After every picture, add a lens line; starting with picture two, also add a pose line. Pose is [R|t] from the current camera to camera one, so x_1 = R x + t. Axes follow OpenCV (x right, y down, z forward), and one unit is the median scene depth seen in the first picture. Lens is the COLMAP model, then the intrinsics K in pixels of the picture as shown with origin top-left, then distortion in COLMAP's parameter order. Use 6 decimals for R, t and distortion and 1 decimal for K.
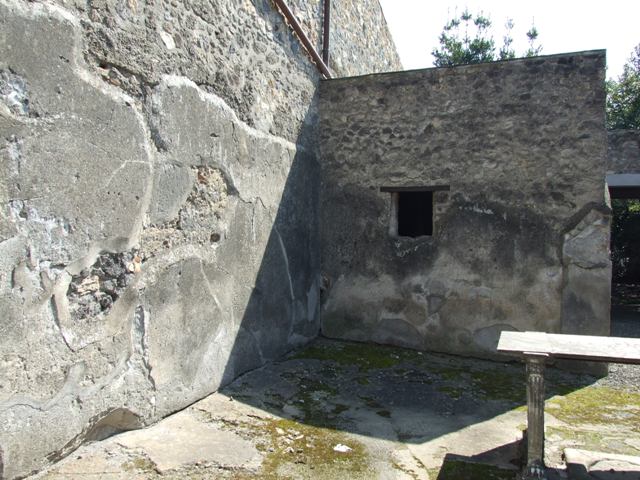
lens RADIAL K [[513.1, 0, 320.0], [0, 513.1, 240.0], [0, 0, 1]] dist [-0.065334, 0.055717]
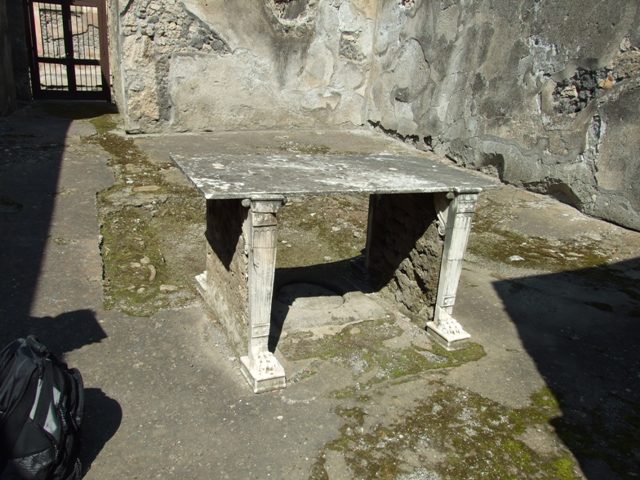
lens RADIAL K [[513.1, 0, 320.0], [0, 513.1, 240.0], [0, 0, 1]] dist [-0.065334, 0.055717]
pose [[-0.674087, 0.205280, -0.709554, 0.867208], [-0.068498, 0.939095, 0.336762, 0.035905], [0.735469, 0.275610, -0.618970, 1.098220]]
